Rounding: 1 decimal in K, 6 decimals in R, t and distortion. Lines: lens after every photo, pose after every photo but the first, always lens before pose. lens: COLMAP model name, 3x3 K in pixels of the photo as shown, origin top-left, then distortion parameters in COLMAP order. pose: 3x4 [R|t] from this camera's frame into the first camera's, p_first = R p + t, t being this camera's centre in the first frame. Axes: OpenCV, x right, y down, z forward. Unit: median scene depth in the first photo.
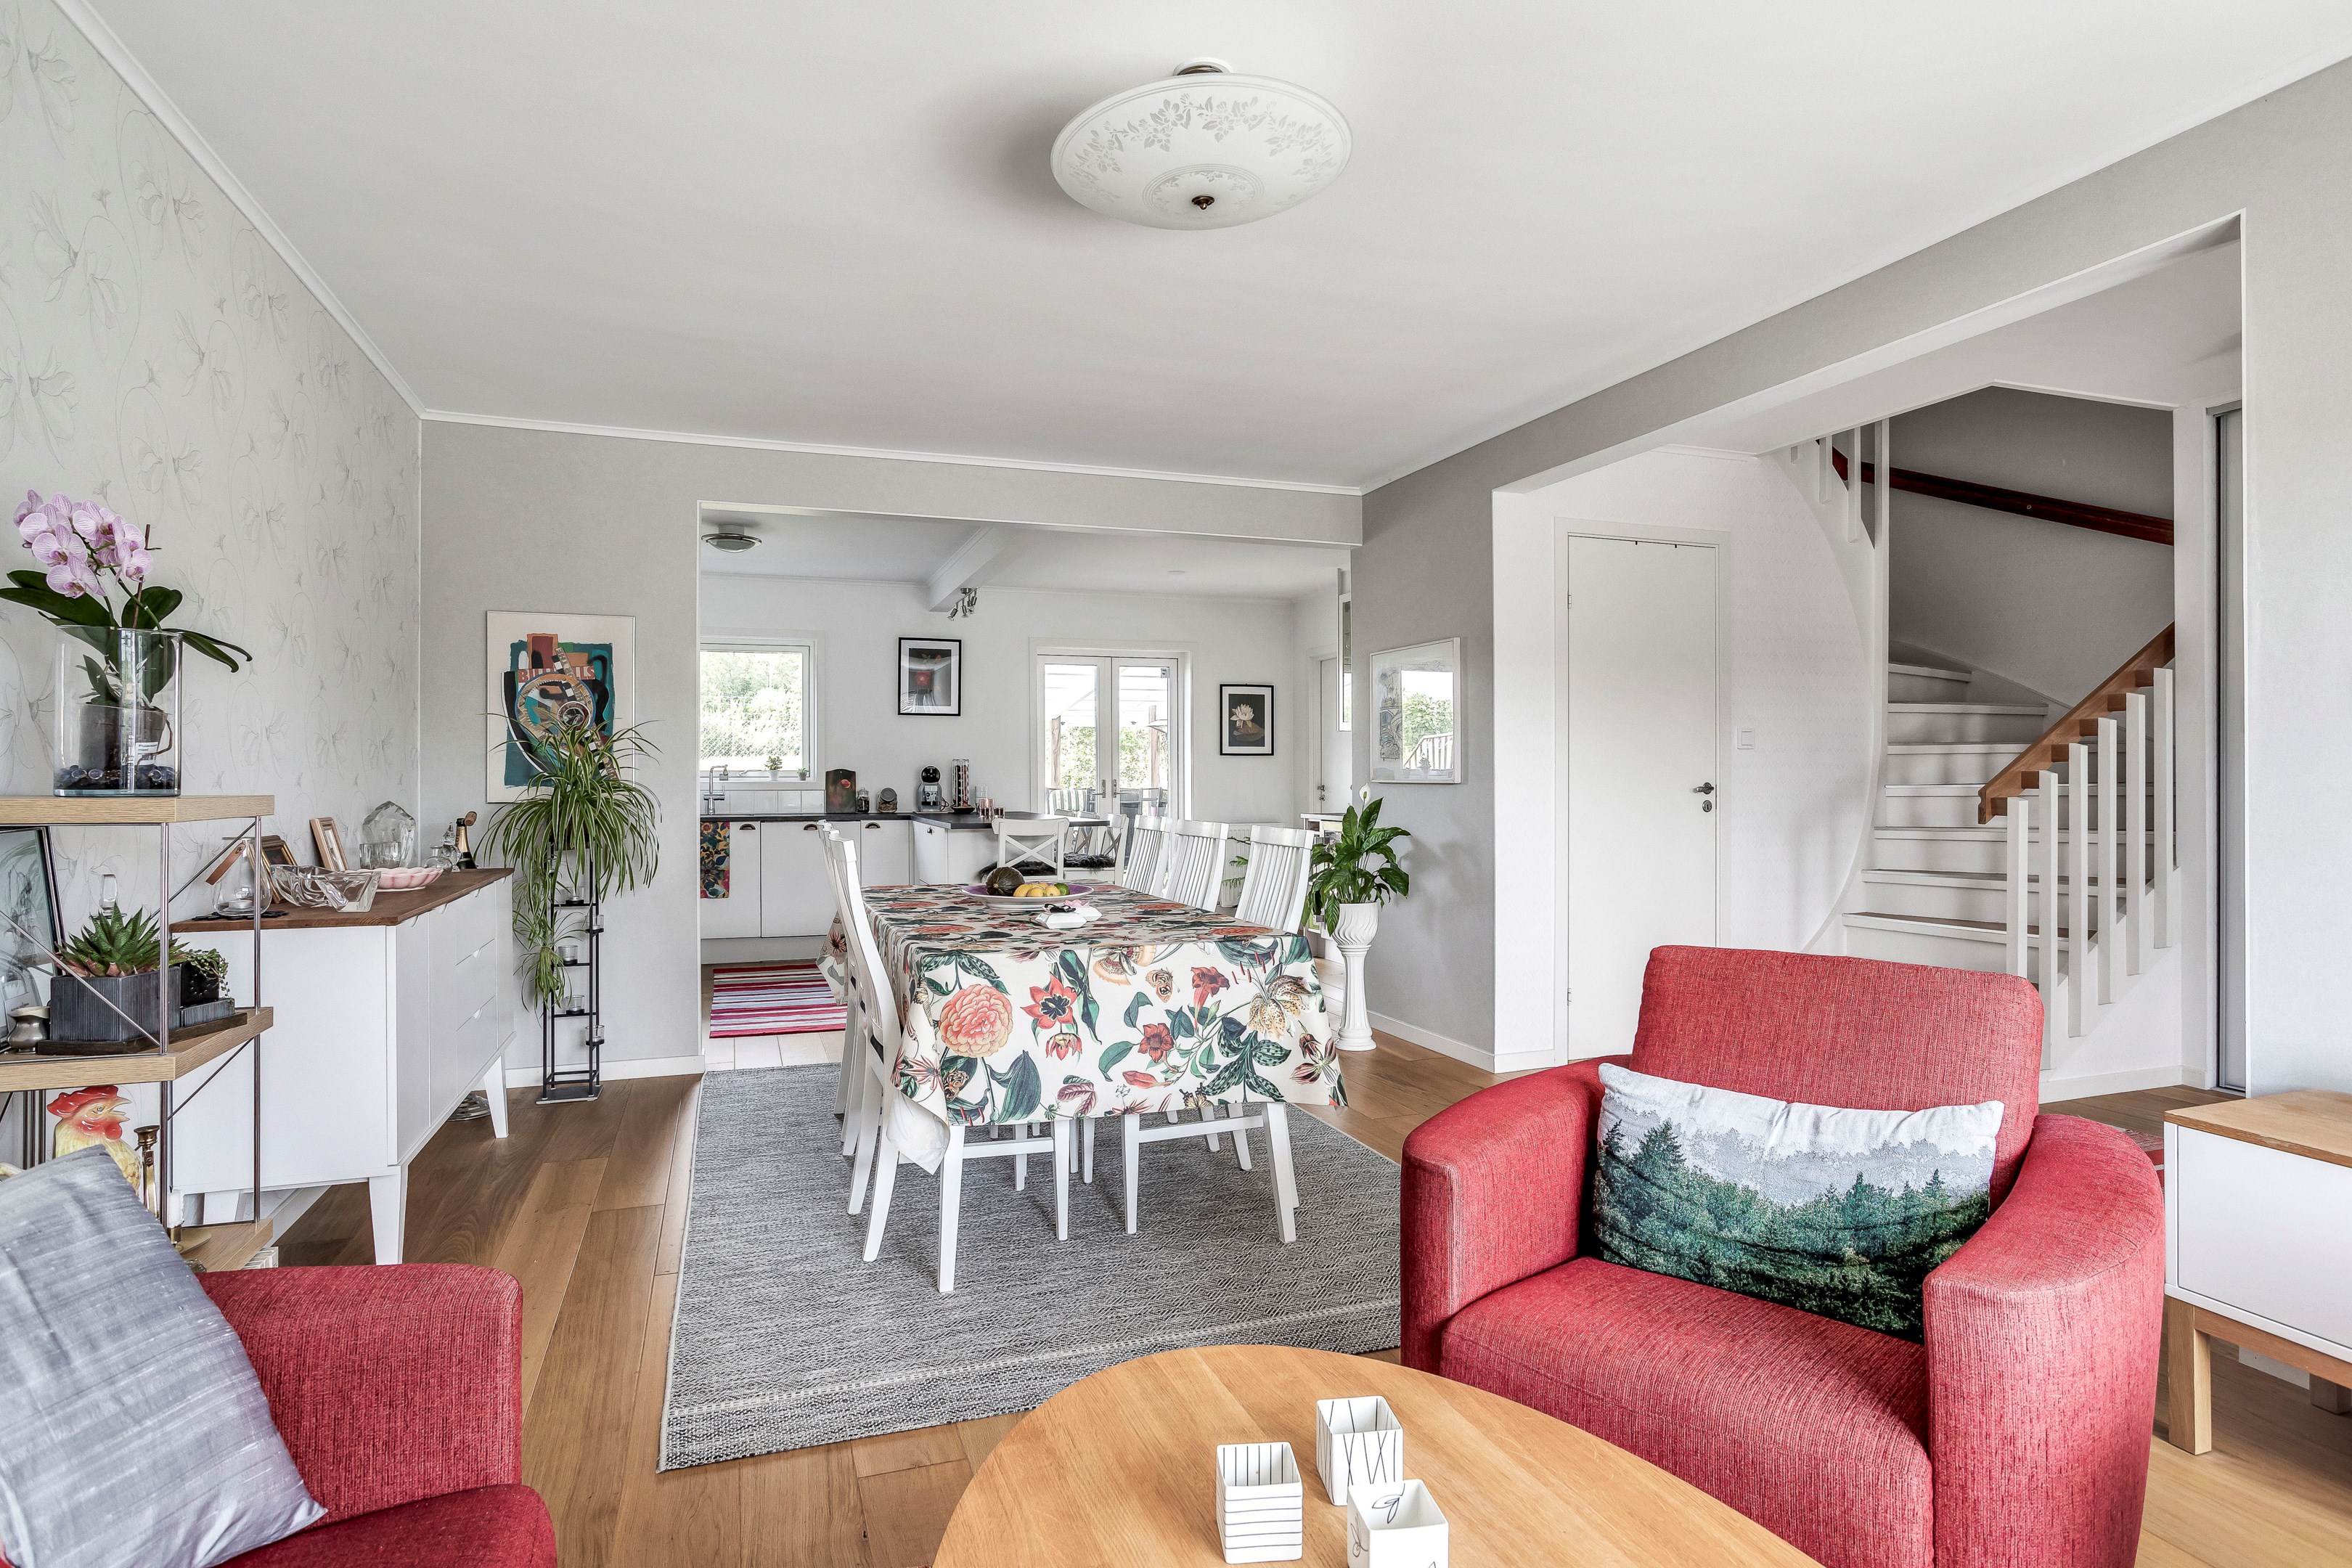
lens RADIAL K [[1264.5, 0, 1170.4], [0, 1264.5, 782.9], [0, 0, 1]] dist [-0.030337, 0.000410]
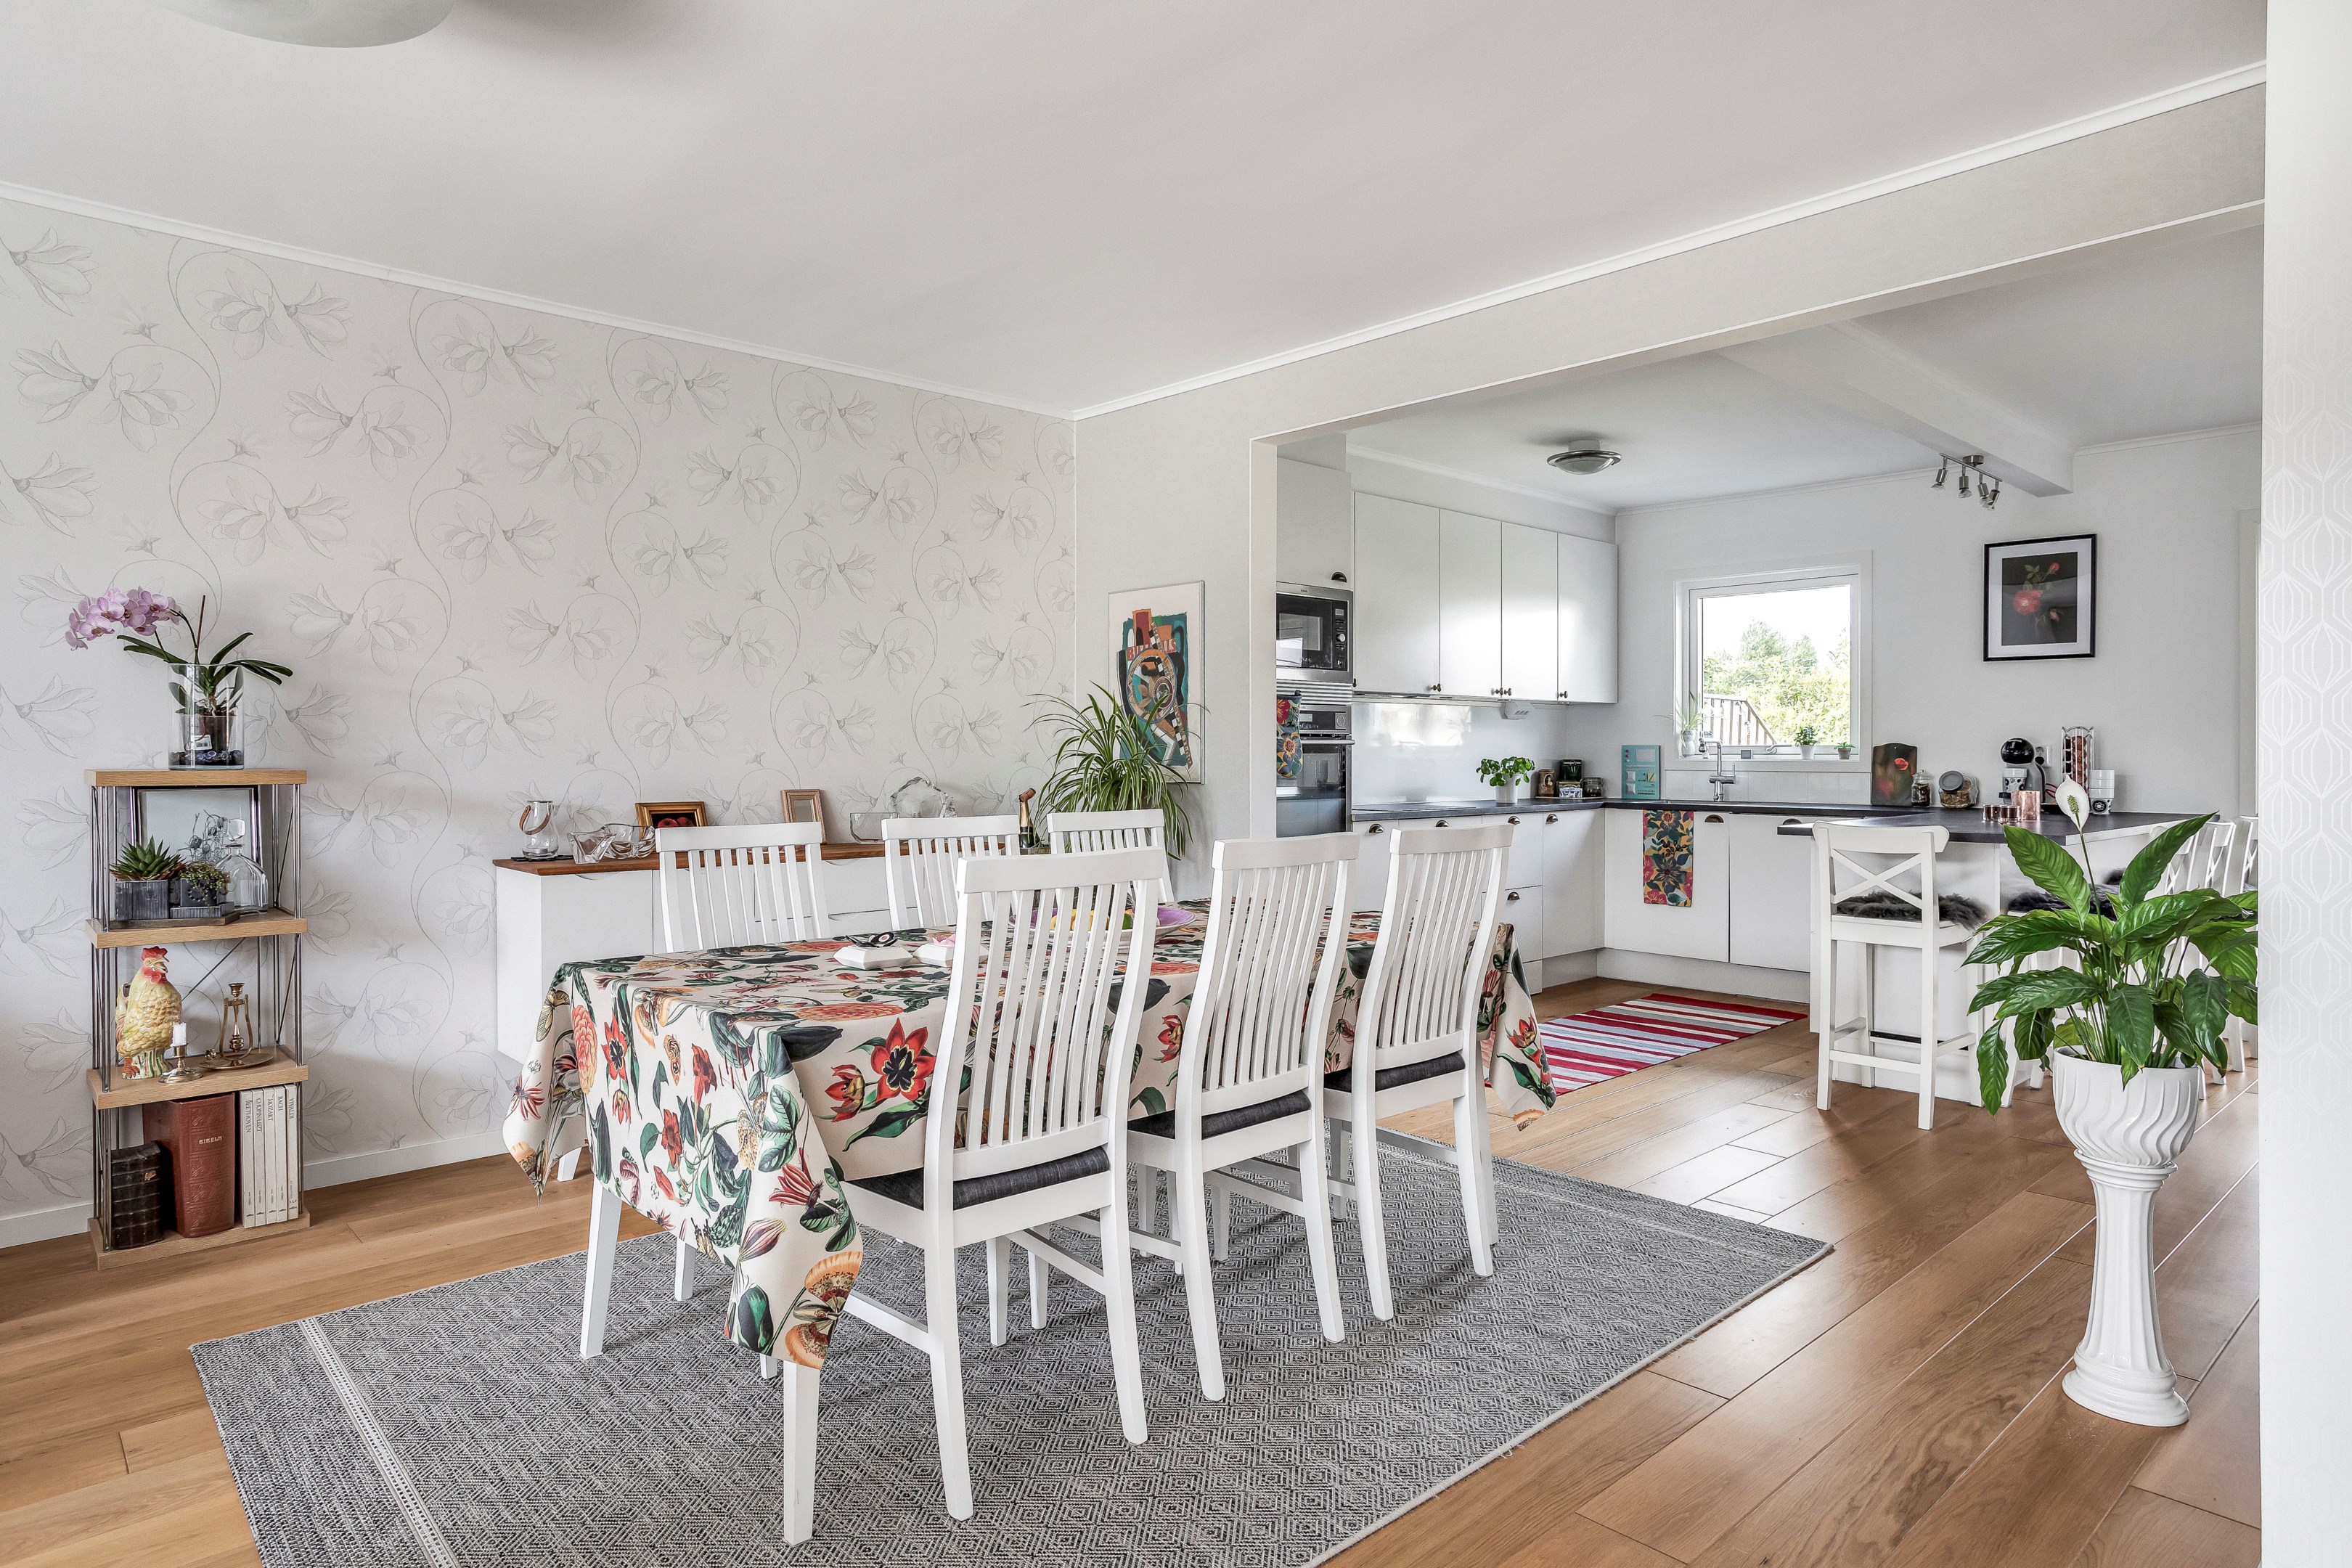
lens RADIAL K [[1359.6, 0, 1175.6], [0, 1359.6, 772.0], [0, 0, 1]] dist [-0.016841, 0.004271]
pose [[0.395051, 0.015579, -0.918527, 0.481818], [-0.005220, 0.999878, 0.014714, -0.007041], [0.918644, -0.001019, 0.395085, 0.586121]]
